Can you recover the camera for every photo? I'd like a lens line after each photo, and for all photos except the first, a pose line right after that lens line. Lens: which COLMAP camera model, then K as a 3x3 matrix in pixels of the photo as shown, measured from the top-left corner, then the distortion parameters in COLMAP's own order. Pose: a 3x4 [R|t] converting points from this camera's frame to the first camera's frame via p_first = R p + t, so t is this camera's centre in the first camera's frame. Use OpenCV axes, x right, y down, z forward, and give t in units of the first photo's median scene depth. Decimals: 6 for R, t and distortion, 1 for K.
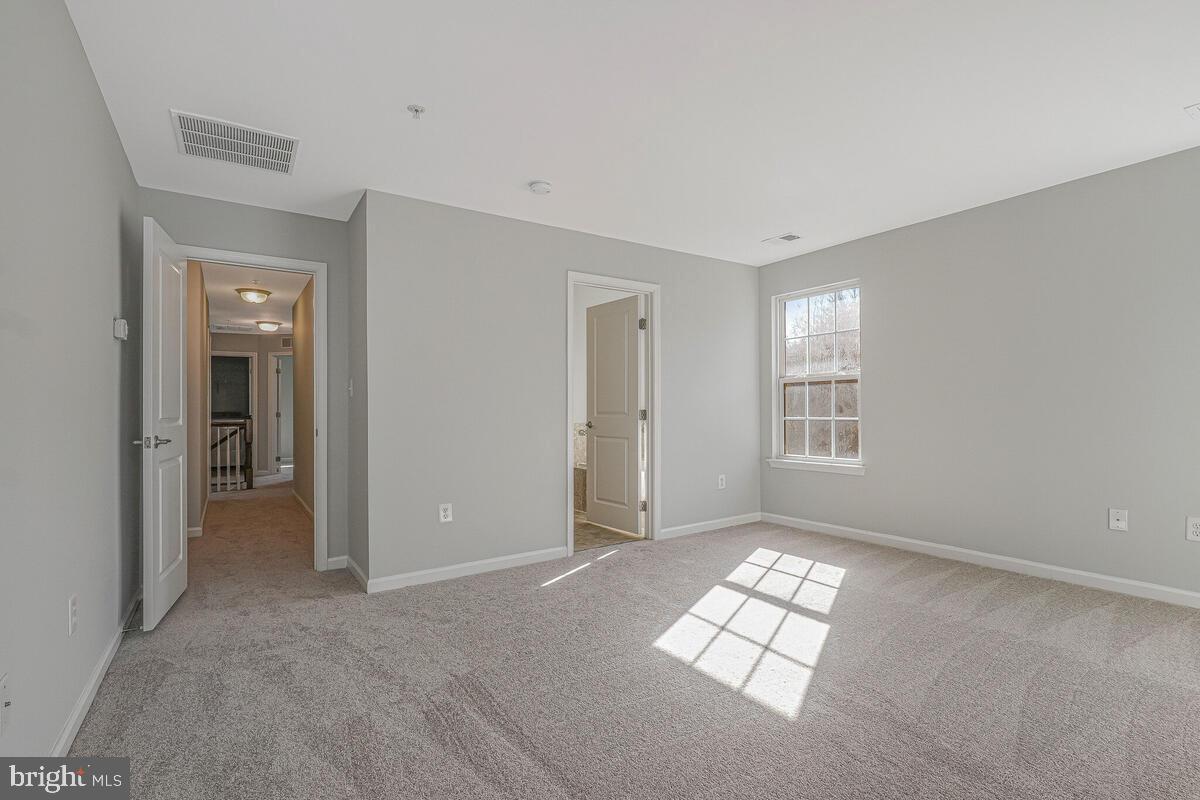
lens RADIAL K [[566.2, 0, 601.6], [0, 566.2, 406.8], [0, 0, 1]] dist [0.011402, -0.000043]
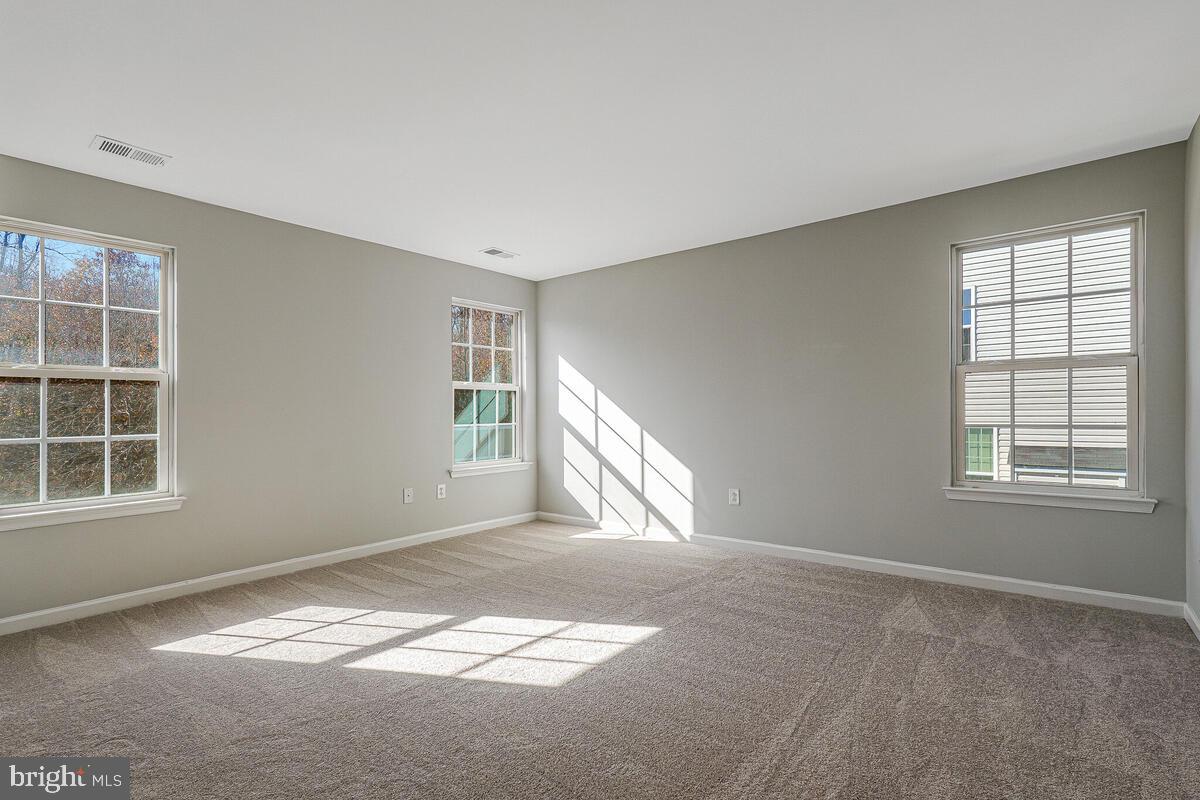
lens RADIAL K [[578.4, 0, 600.0], [0, 578.4, 400.0], [0, 0, 1]] dist [0.021498, -0.000041]
pose [[-0.308163, 0.035534, 0.950670, -0.537532], [0.013327, 0.999365, -0.033034, 0.009484], [-0.951240, 0.002489, -0.308441, 0.828820]]
